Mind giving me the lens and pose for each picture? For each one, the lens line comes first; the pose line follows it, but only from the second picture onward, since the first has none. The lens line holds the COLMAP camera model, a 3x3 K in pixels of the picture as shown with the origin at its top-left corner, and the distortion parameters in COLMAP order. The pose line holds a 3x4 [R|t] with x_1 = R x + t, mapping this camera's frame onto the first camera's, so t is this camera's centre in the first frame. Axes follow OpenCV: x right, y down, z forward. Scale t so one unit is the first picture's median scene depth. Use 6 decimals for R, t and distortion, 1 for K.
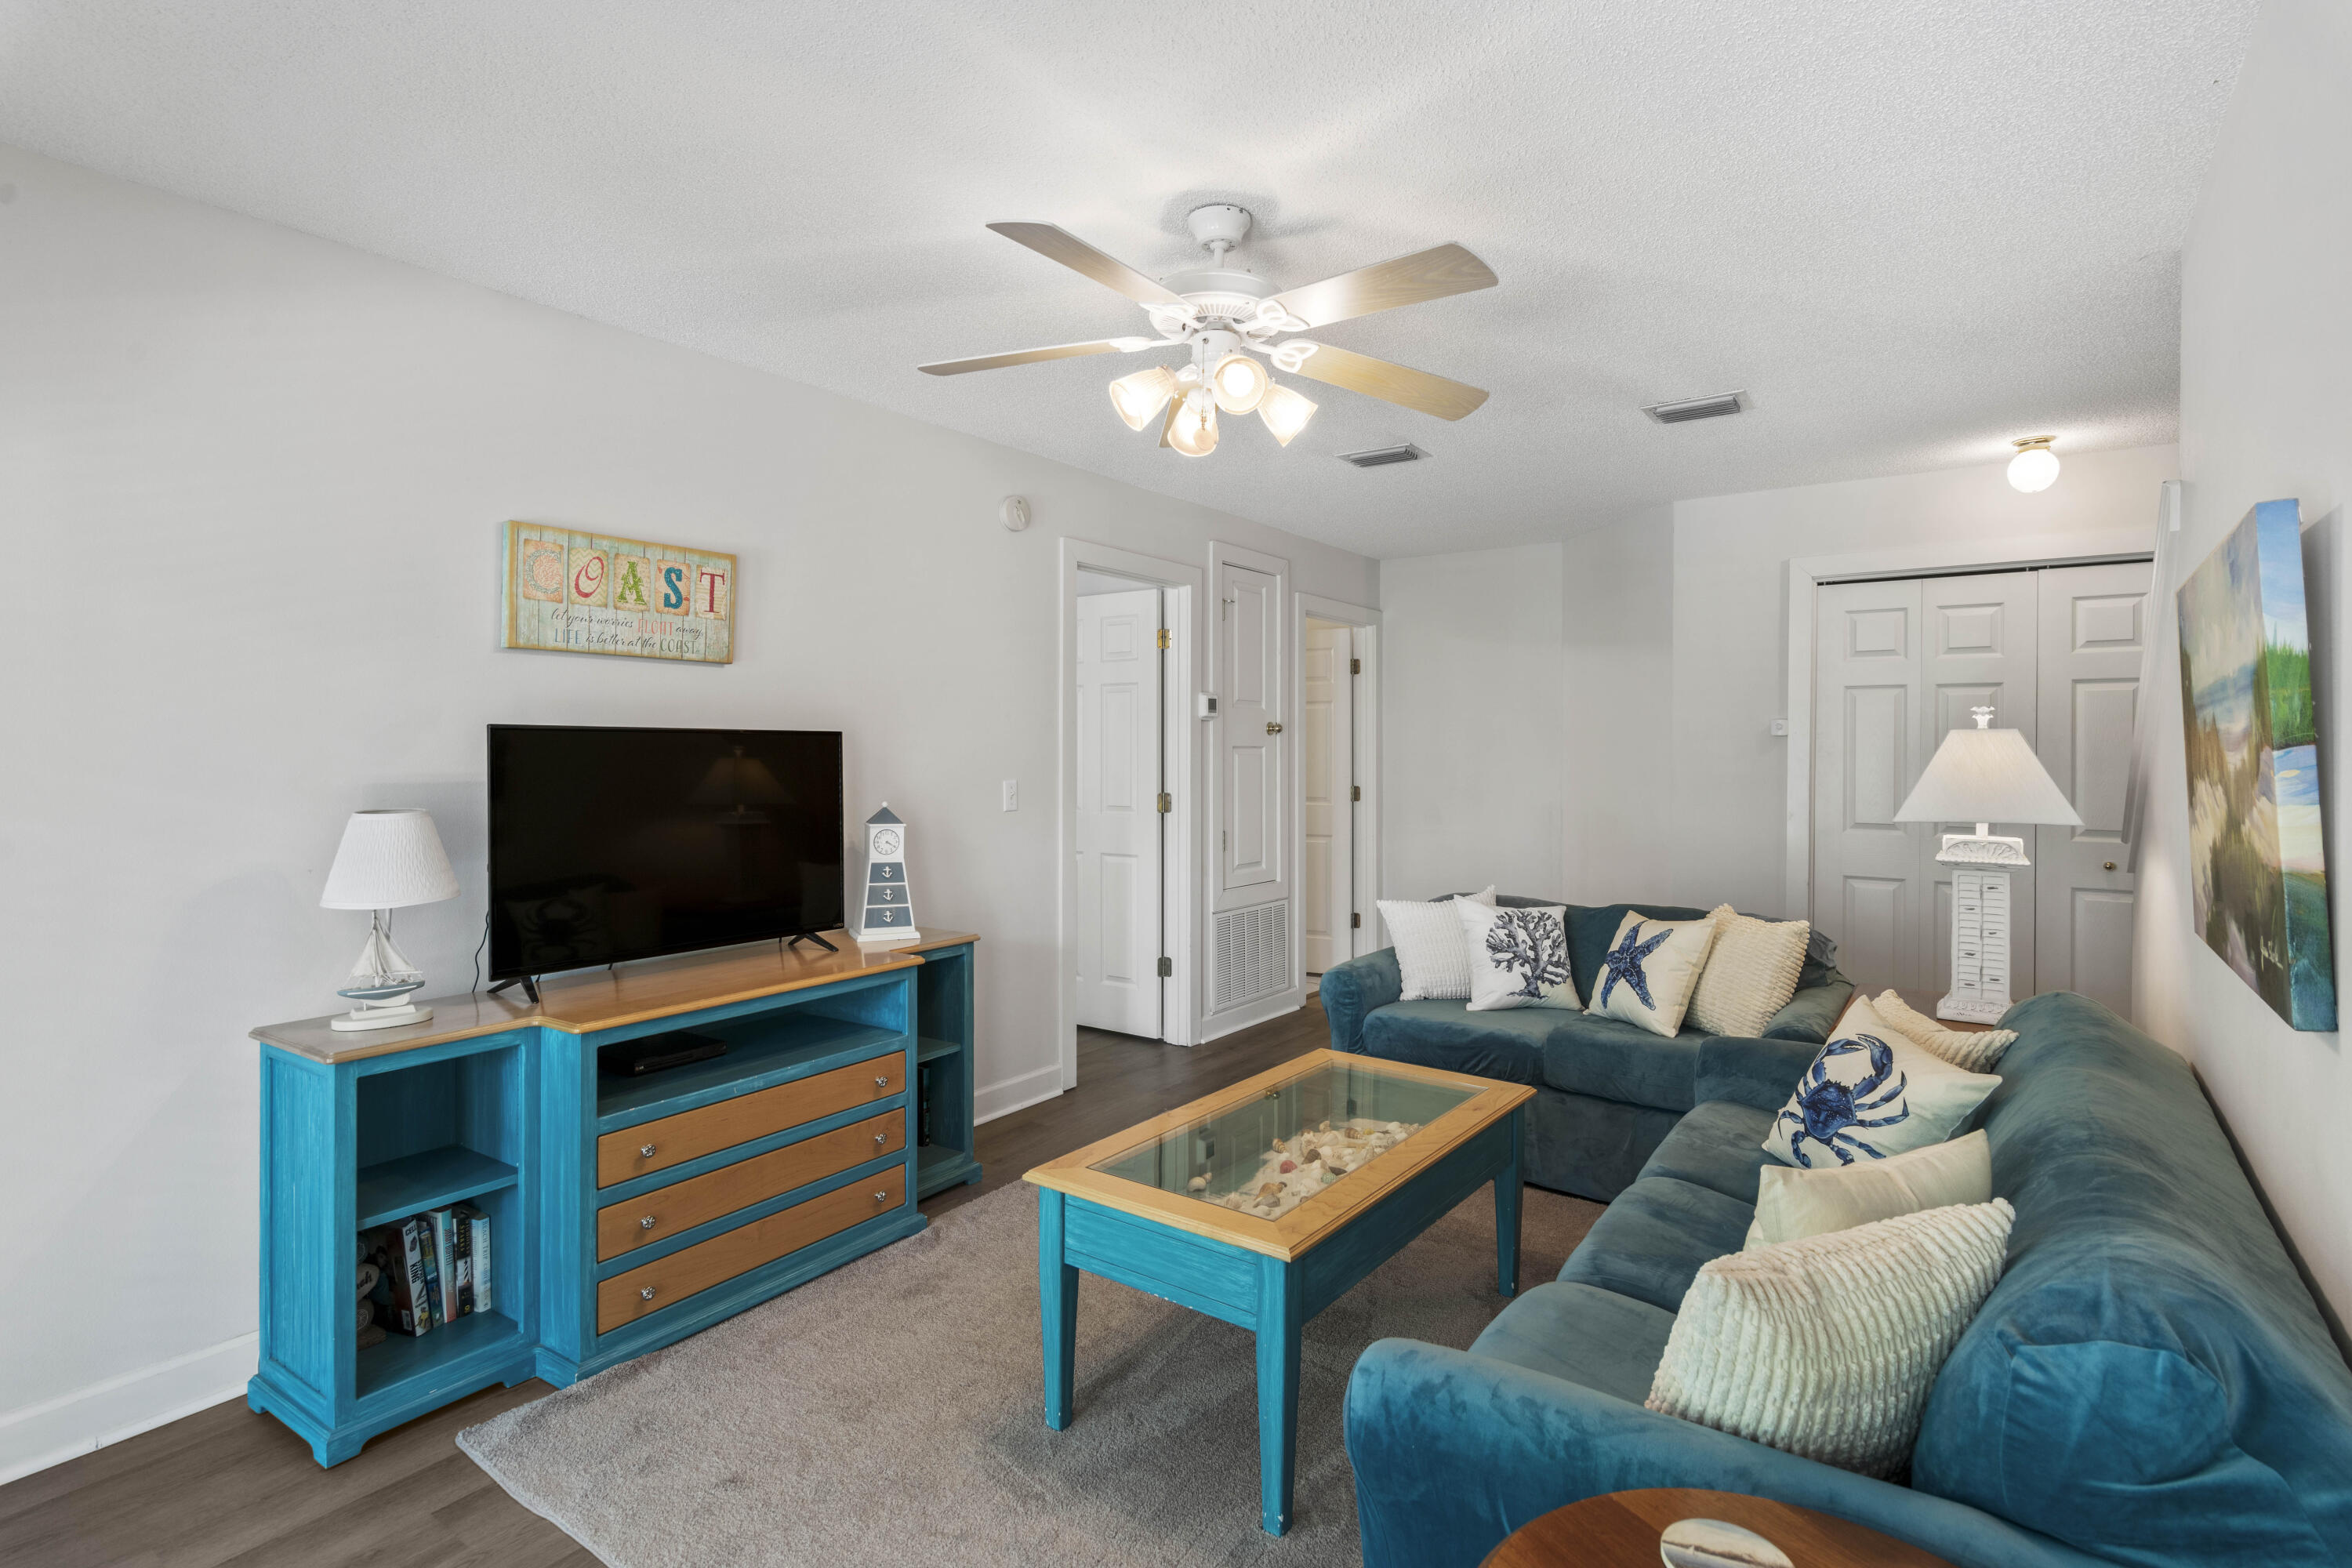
lens RADIAL K [[1155.2, 0, 1173.7], [0, 1155.2, 762.4], [0, 0, 1]] dist [0.001049, 0.000036]
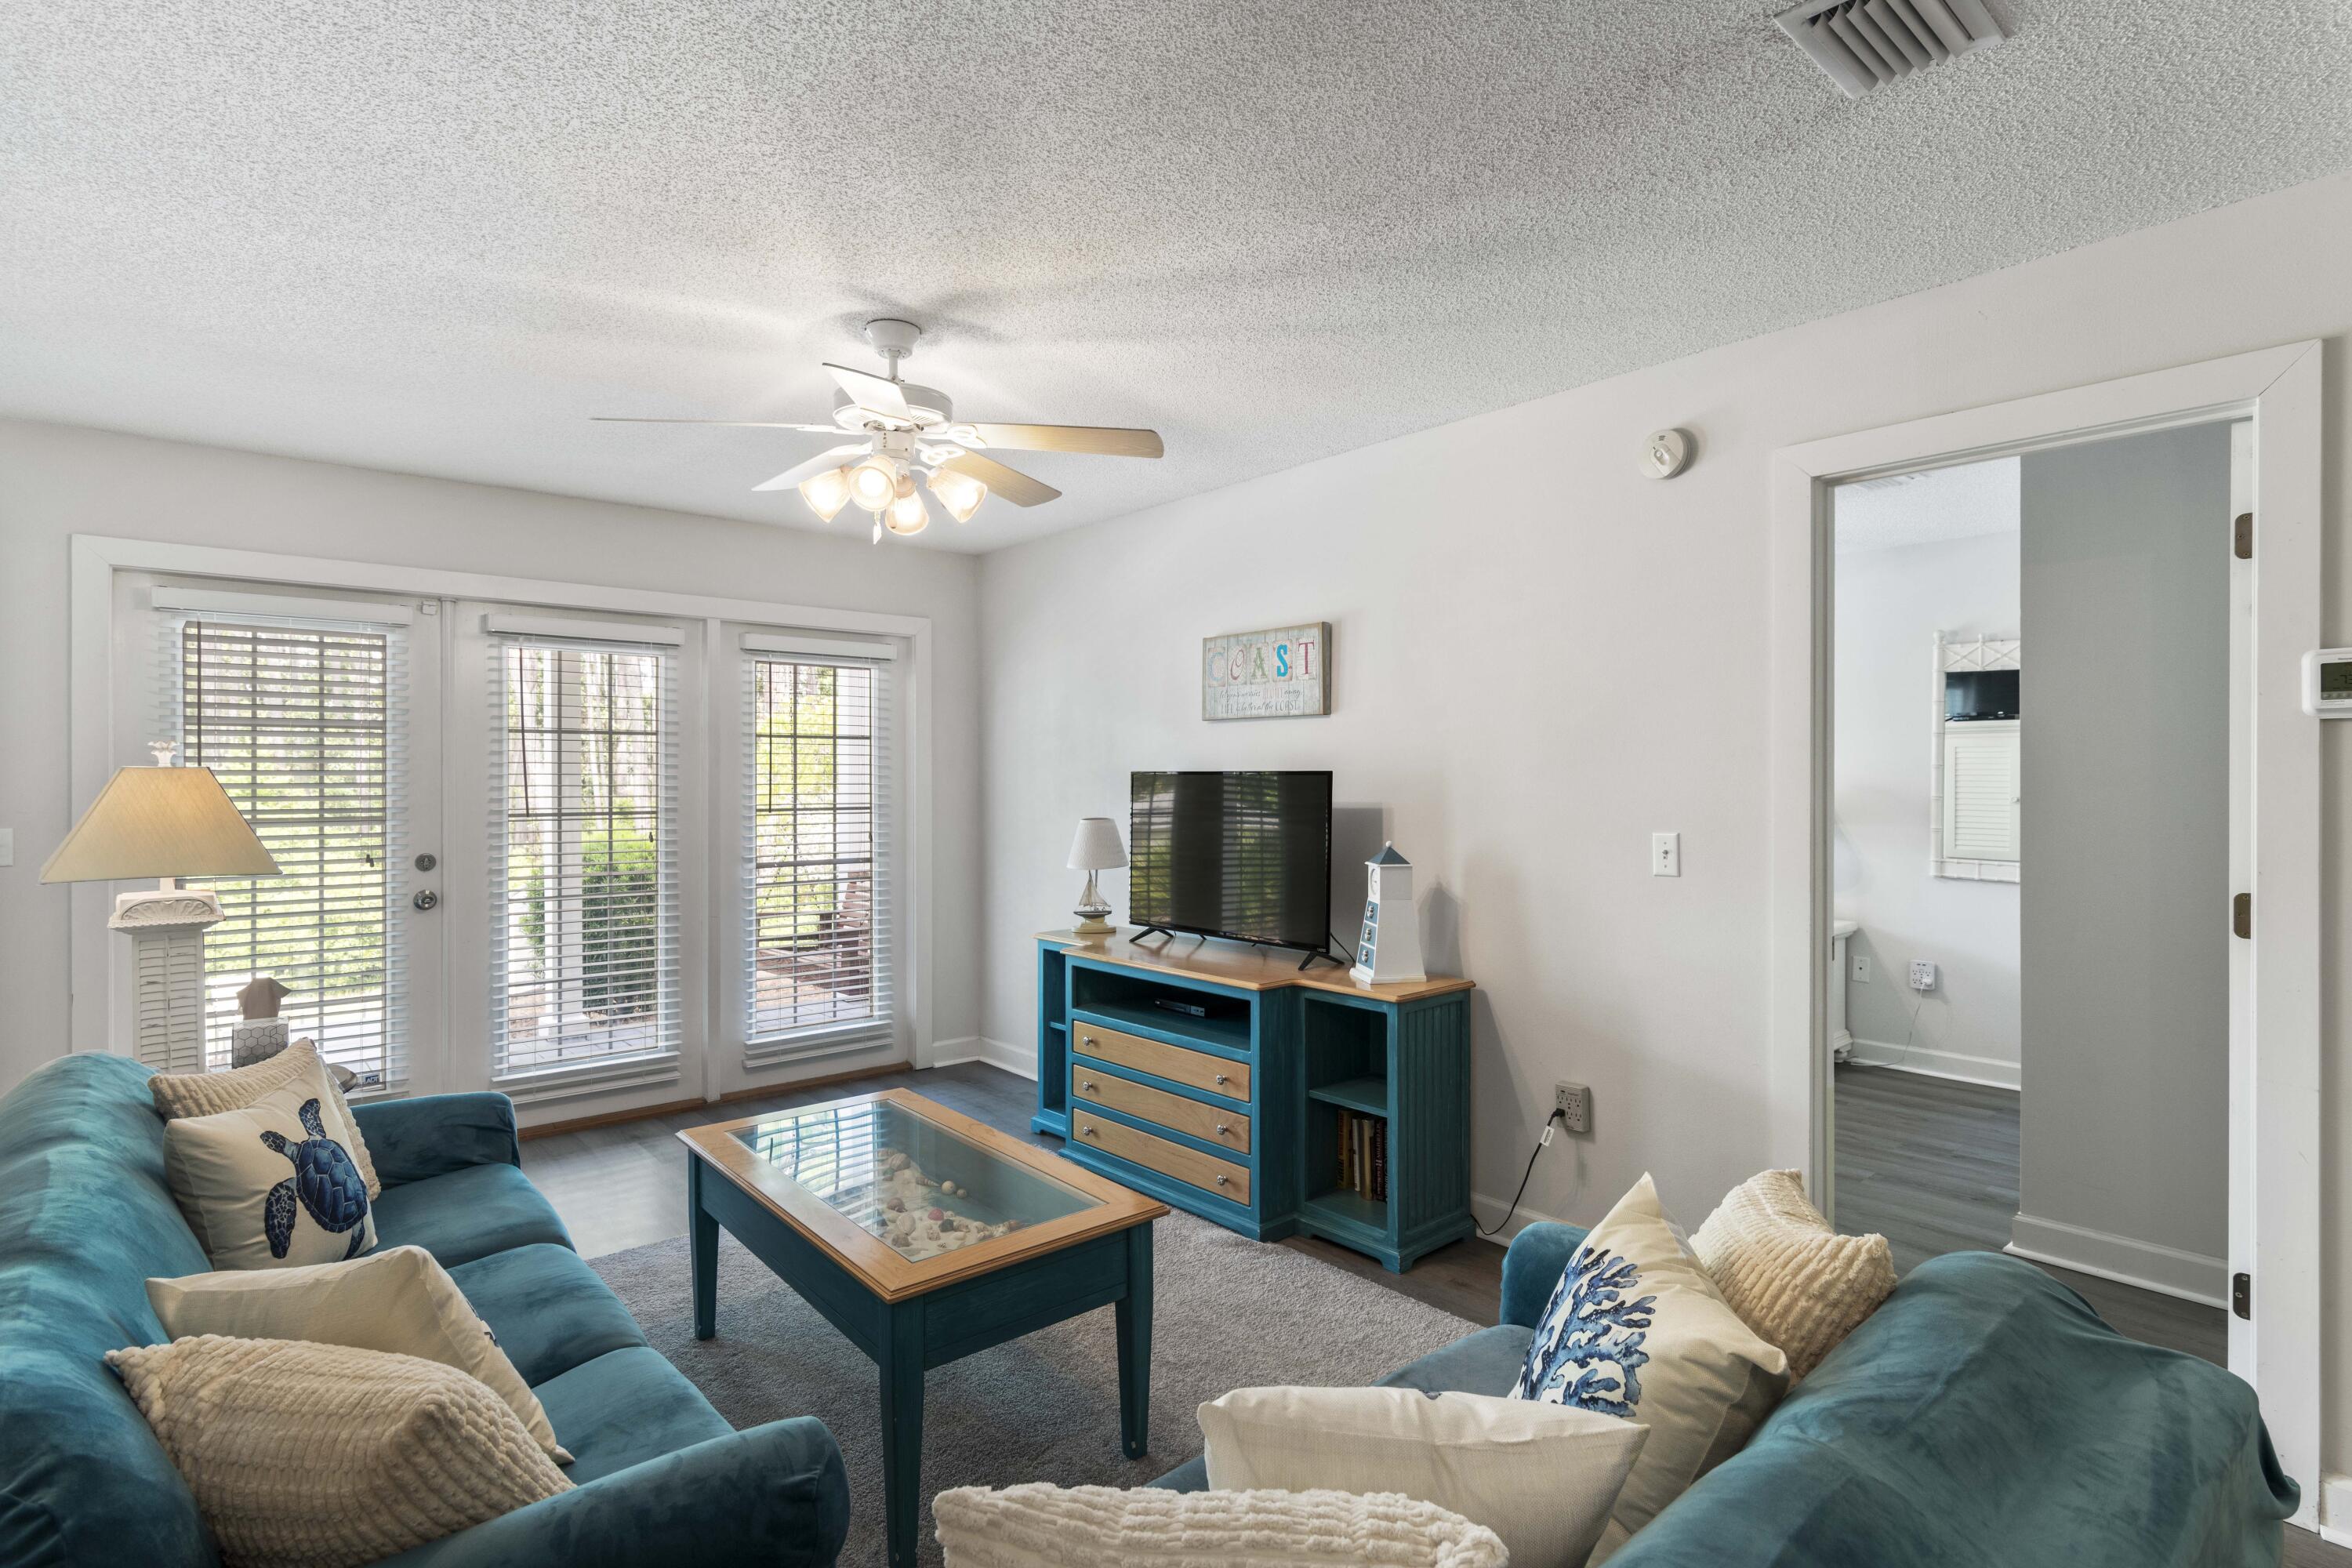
lens RADIAL K [[1153.9, 0, 1190.3], [0, 1153.9, 779.6], [0, 0, 1]] dist [0.001368, -0.000733]
pose [[-0.234857, 0.004939, -0.972017, 0.826307], [-0.003792, 0.999975, 0.005998, -0.025893], [0.972022, 0.005095, -0.234833, 1.187891]]
